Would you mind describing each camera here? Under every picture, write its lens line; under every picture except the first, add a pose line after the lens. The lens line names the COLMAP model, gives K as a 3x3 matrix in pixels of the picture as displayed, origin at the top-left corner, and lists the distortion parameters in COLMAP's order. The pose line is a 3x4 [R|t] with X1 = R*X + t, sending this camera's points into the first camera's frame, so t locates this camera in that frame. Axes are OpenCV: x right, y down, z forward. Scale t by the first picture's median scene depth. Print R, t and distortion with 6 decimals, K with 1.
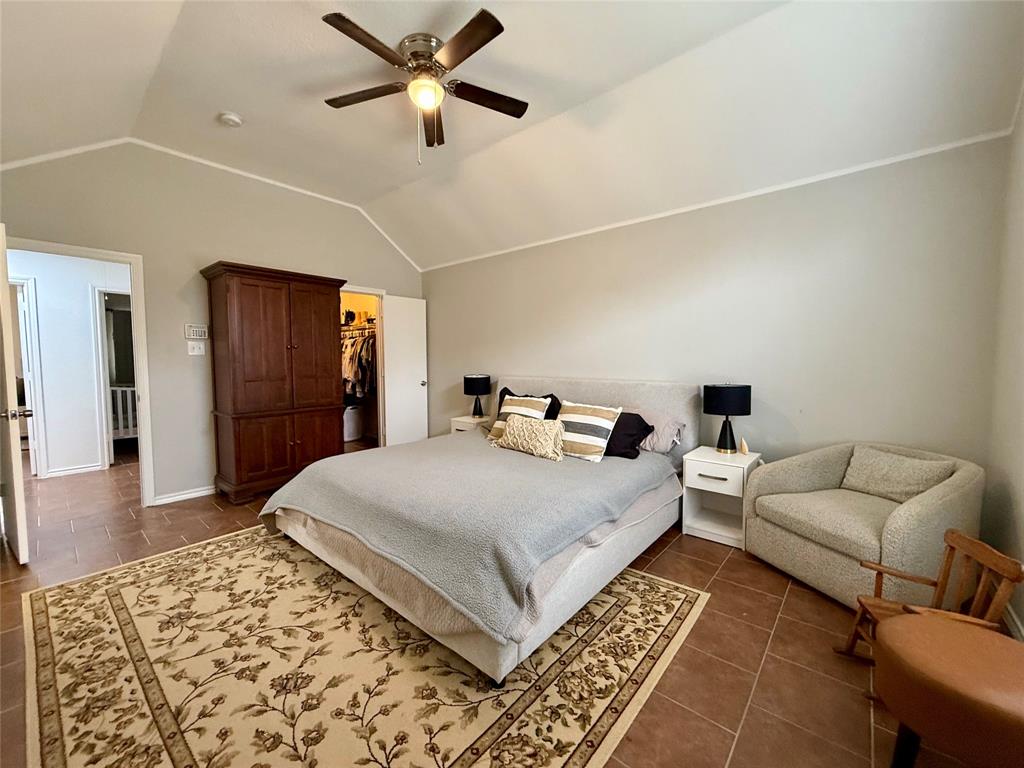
lens RADIAL K [[407.9, 0, 509.9], [0, 407.9, 383.4], [0, 0, 1]] dist [-0.000903, 0.000099]
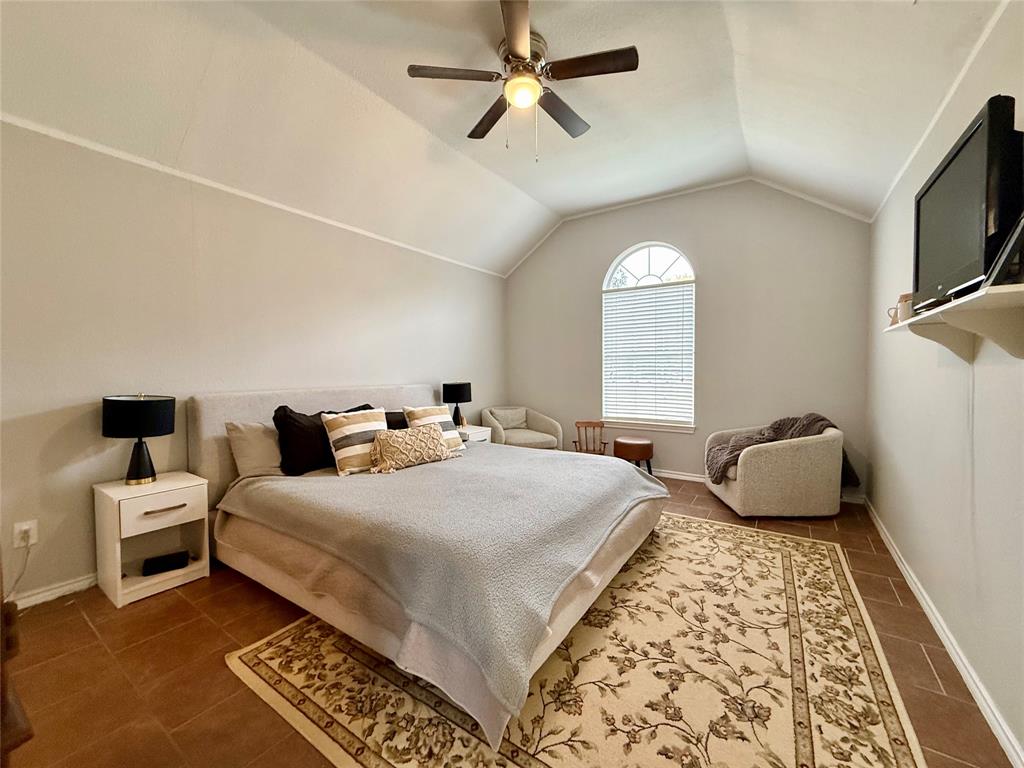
lens RADIAL K [[407.9, 0, 509.9], [0, 407.9, 383.4], [0, 0, 1]] dist [-0.000903, 0.000099]
pose [[-0.119107, -0.031811, 0.992372, -1.588573], [0.064056, 0.997158, 0.039653, -0.065606], [-0.990813, 0.068291, -0.116730, 1.580844]]
